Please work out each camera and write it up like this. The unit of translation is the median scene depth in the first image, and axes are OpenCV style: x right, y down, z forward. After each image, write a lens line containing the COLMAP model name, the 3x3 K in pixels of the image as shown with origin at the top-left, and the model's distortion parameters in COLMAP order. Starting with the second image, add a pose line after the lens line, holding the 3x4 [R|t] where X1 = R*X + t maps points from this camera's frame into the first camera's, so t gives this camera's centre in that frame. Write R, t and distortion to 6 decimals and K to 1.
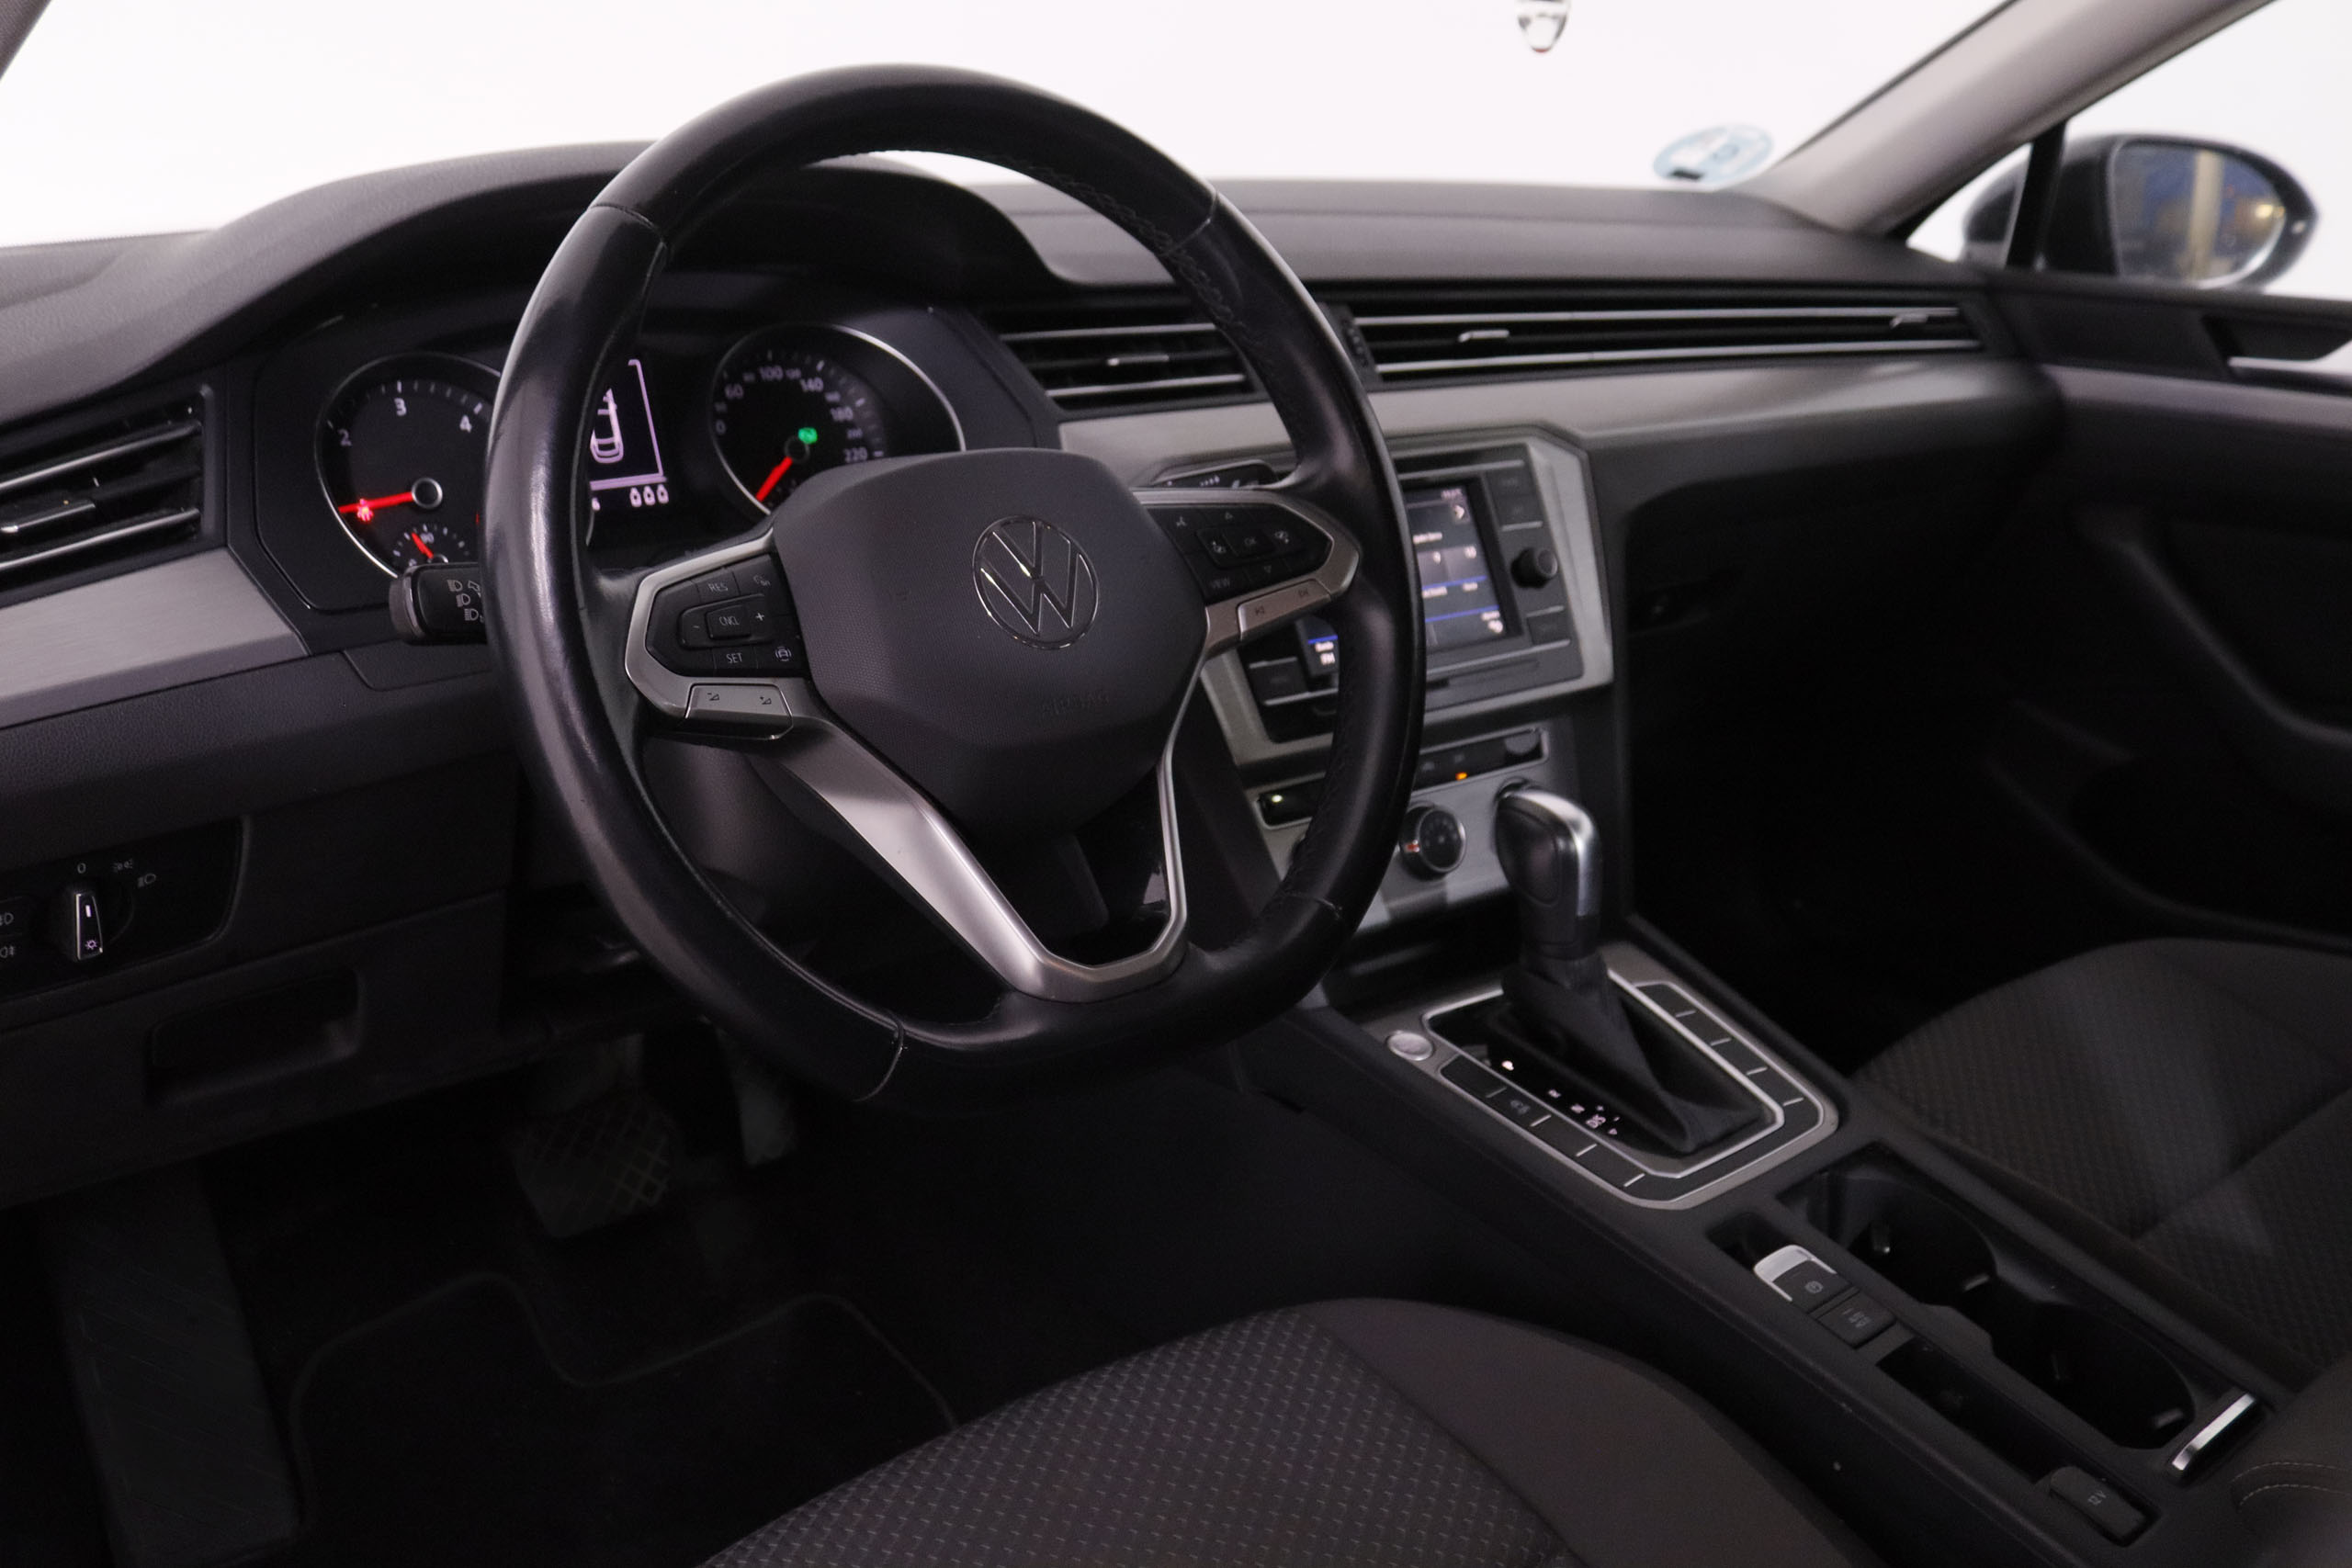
lens RADIAL K [[2071.6, 0, 1176.9], [0, 2071.6, 772.3], [0, 0, 1]] dist [-0.132478, 0.006805]
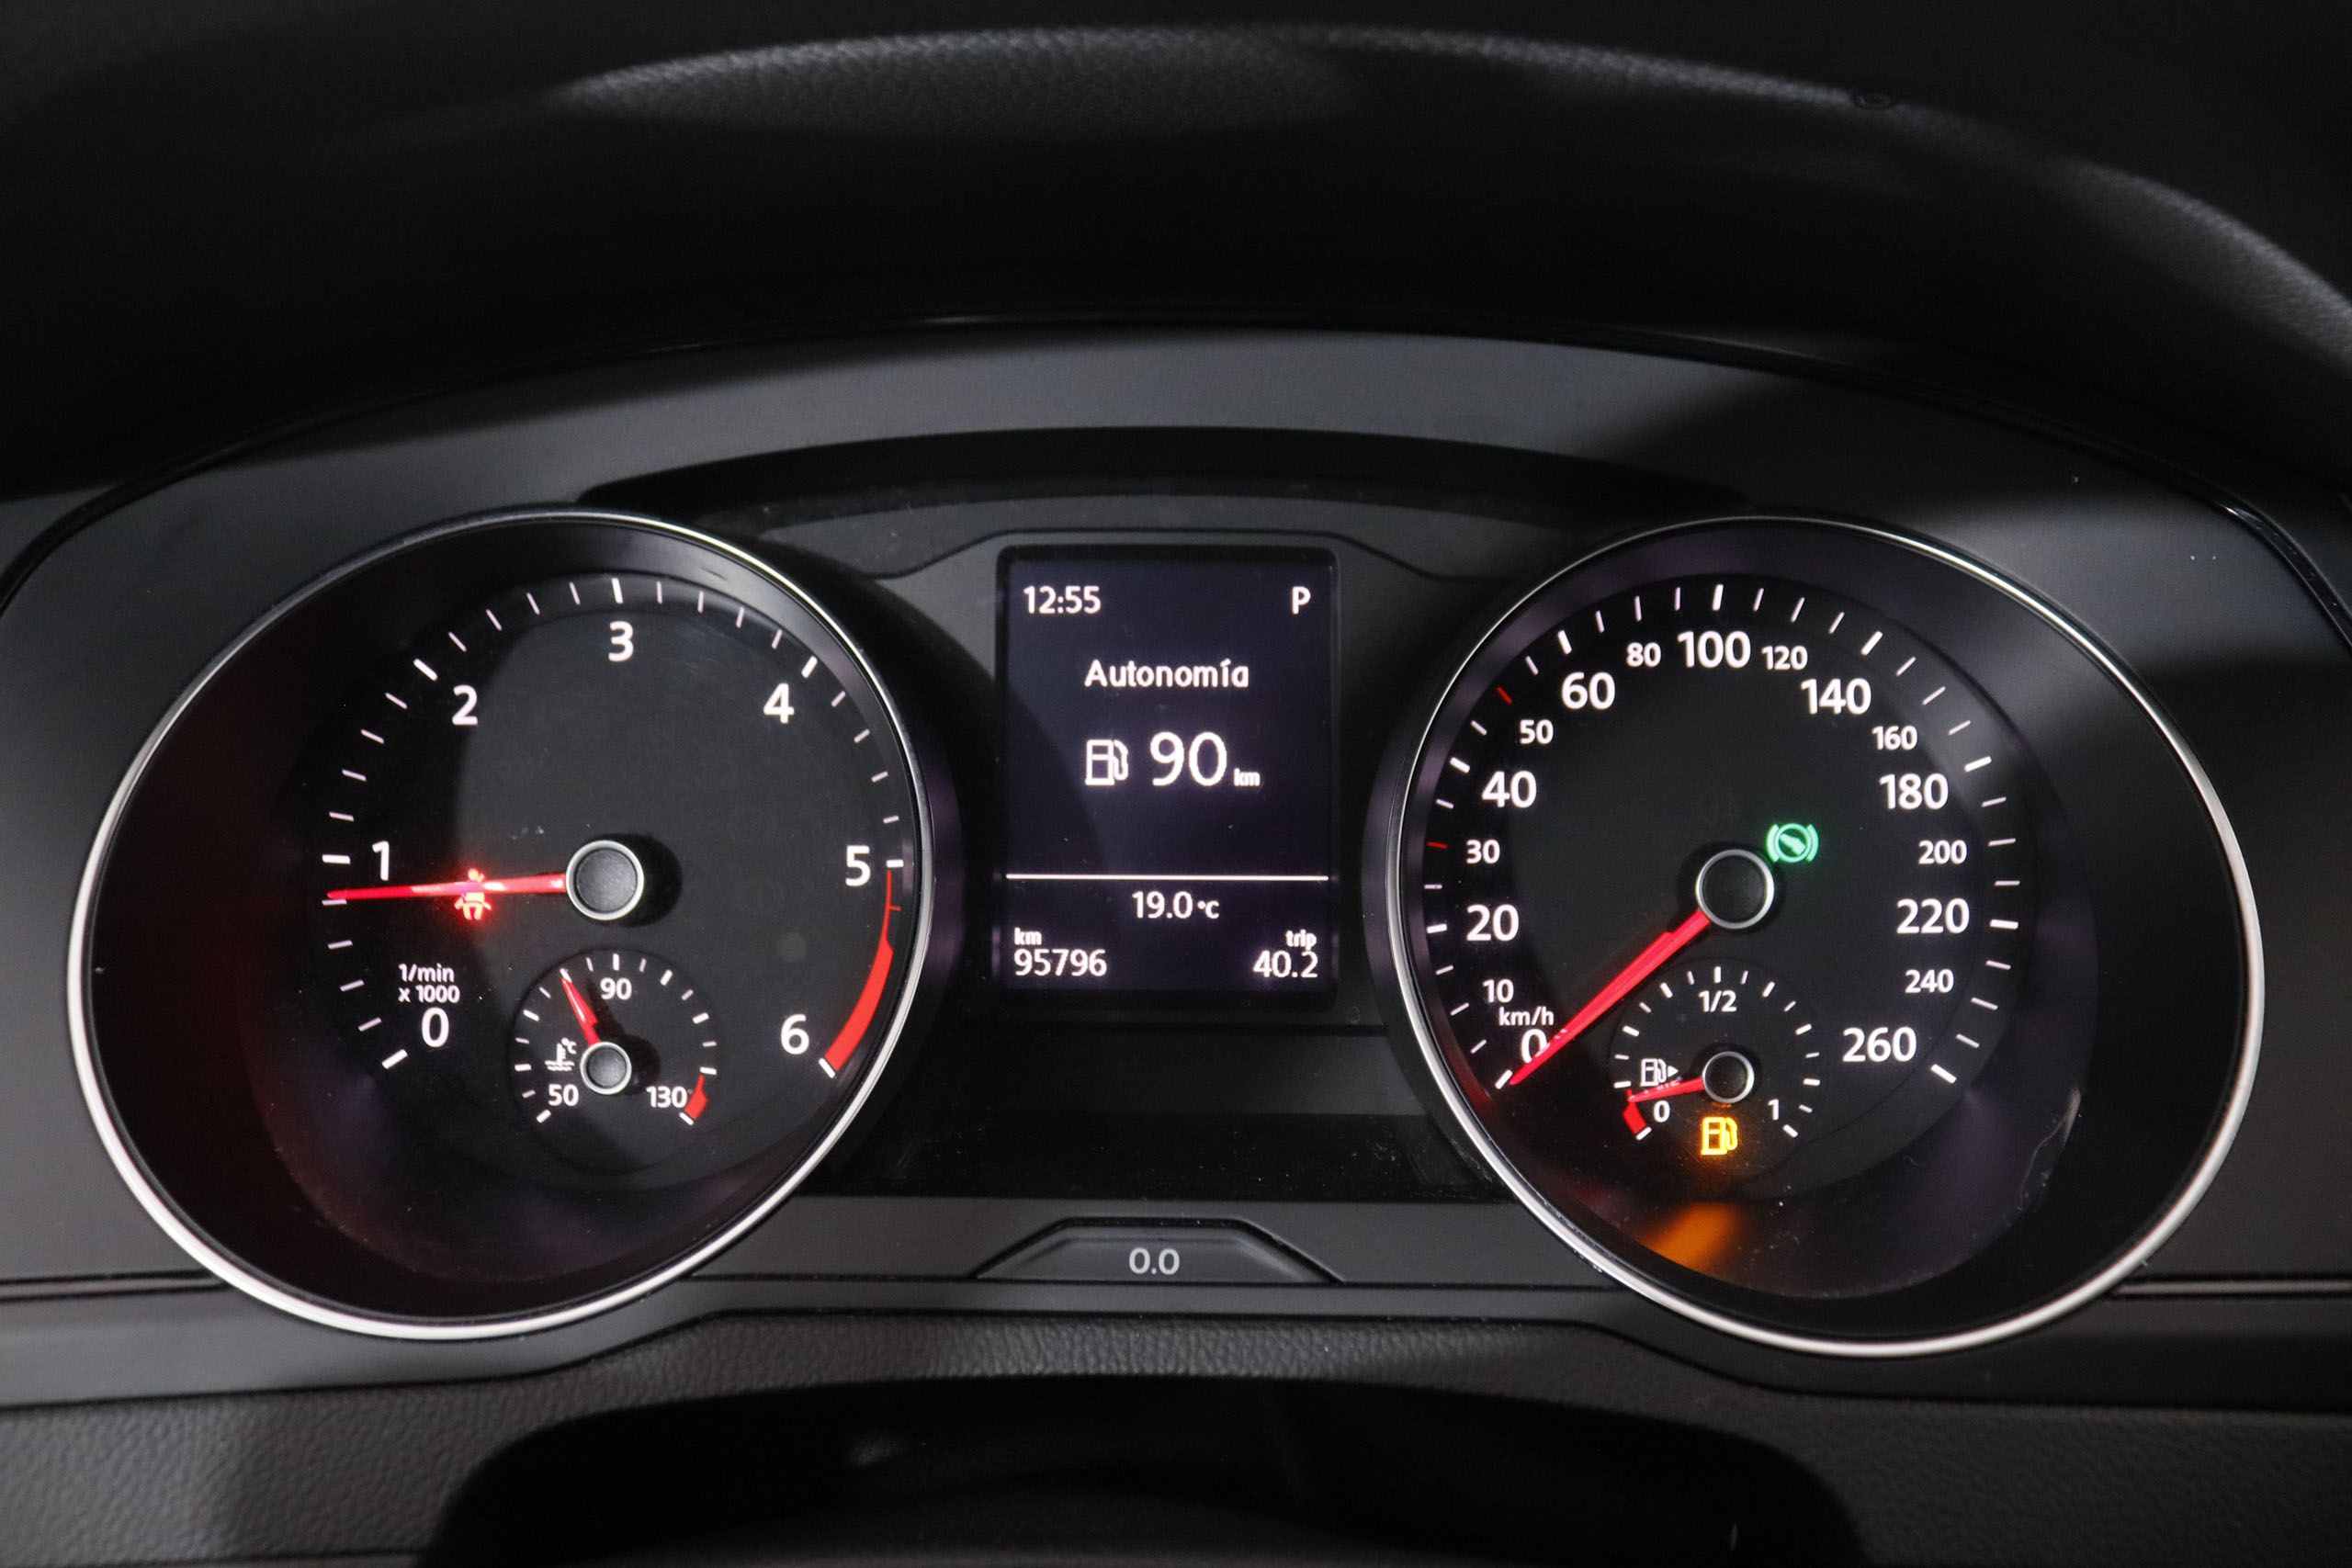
lens RADIAL K [[1881.2, 0, 1235.6], [0, 1881.2, 785.4], [0, 0, 1]] dist [-0.134127, 0.001126]
pose [[0.773914, 0.179007, -0.607464, -0.065319], [-0.193379, 0.980204, 0.042479, -0.169272], [0.603043, 0.084596, 0.793210, 0.701611]]
